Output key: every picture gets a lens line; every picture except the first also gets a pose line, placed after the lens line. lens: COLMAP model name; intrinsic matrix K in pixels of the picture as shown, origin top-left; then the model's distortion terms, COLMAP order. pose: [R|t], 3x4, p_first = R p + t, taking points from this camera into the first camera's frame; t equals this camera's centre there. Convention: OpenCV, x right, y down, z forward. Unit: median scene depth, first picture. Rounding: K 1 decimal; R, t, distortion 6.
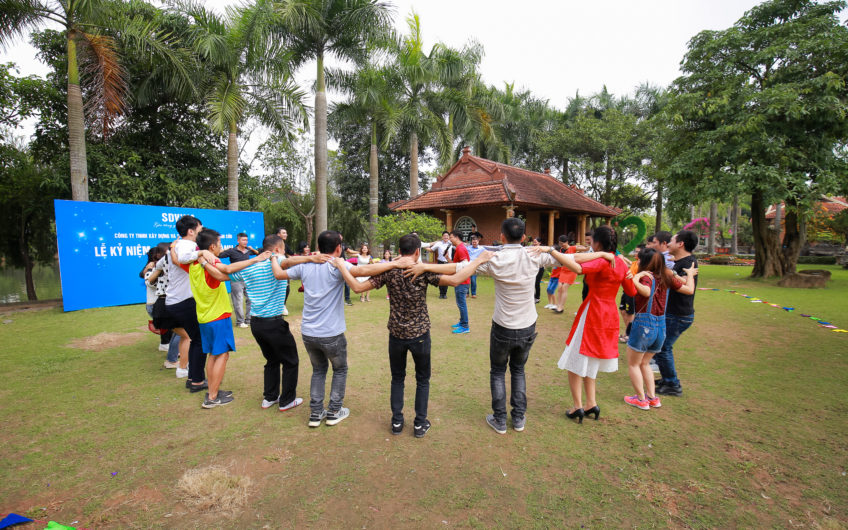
lens RADIAL K [[386.4, 0, 427.9], [0, 386.4, 265.1], [0, 0, 1]] dist [-0.026924, 0.002683]
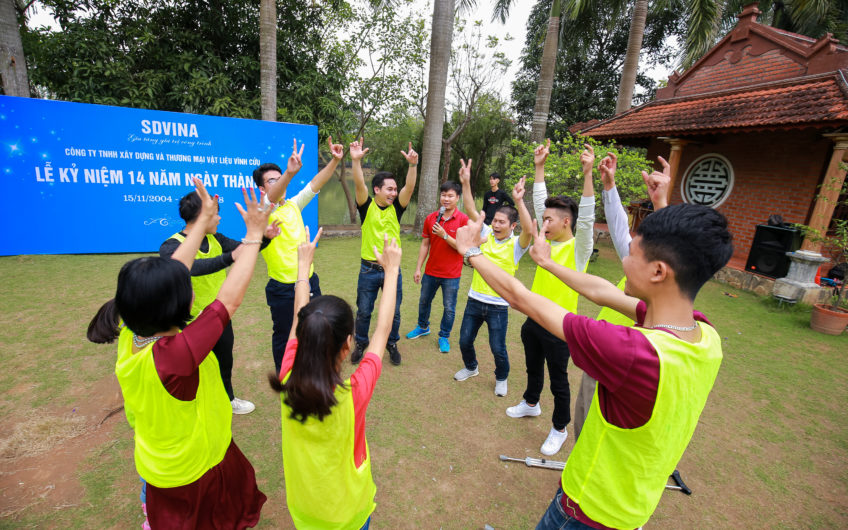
lens RADIAL K [[386.4, 0, 426.8], [0, 386.4, 267.2], [0, 0, 1]] dist [-0.026924, 0.002683]
pose [[0.853549, 0.191218, -0.484653, 0.084459], [-0.106618, 0.974636, 0.196767, -0.072092], [0.509986, -0.116278, 0.852287, 0.680235]]
